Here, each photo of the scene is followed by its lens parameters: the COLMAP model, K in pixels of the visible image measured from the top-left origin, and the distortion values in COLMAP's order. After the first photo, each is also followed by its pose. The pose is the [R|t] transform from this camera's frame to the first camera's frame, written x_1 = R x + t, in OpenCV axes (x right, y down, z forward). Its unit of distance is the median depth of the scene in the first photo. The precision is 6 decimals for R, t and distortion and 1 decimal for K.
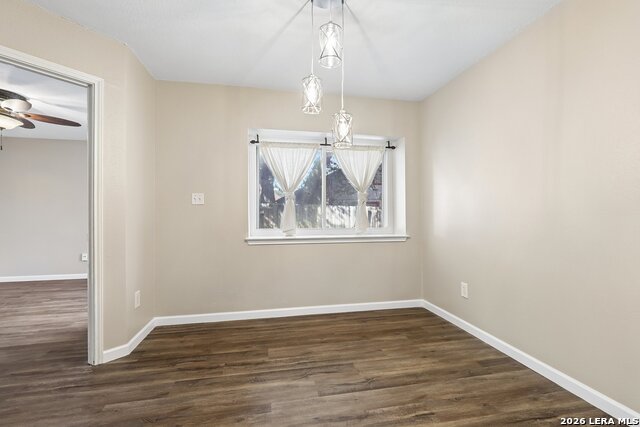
lens RADIAL K [[295.2, 0, 326.3], [0, 295.2, 213.5], [0, 0, 1]] dist [-0.021589, 0.003989]
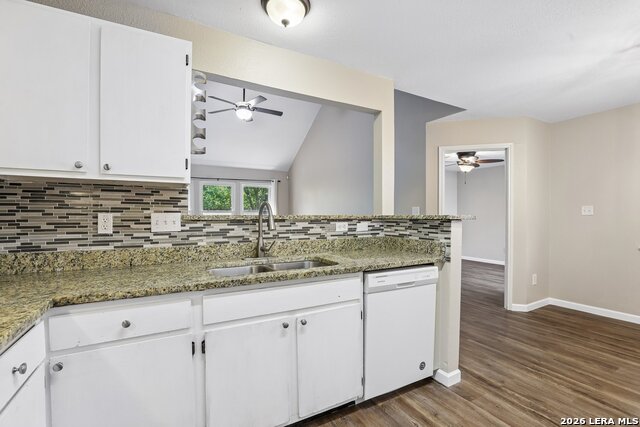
lens RADIAL K [[295.2, 0, 332.9], [0, 295.2, 218.4], [0, 0, 1]] dist [-0.021589, 0.003989]
pose [[0.322398, 0.012168, -0.946526, 0.482461], [0.001198, 0.999911, 0.013263, -0.047569], [0.946603, -0.005410, 0.322355, -0.515030]]
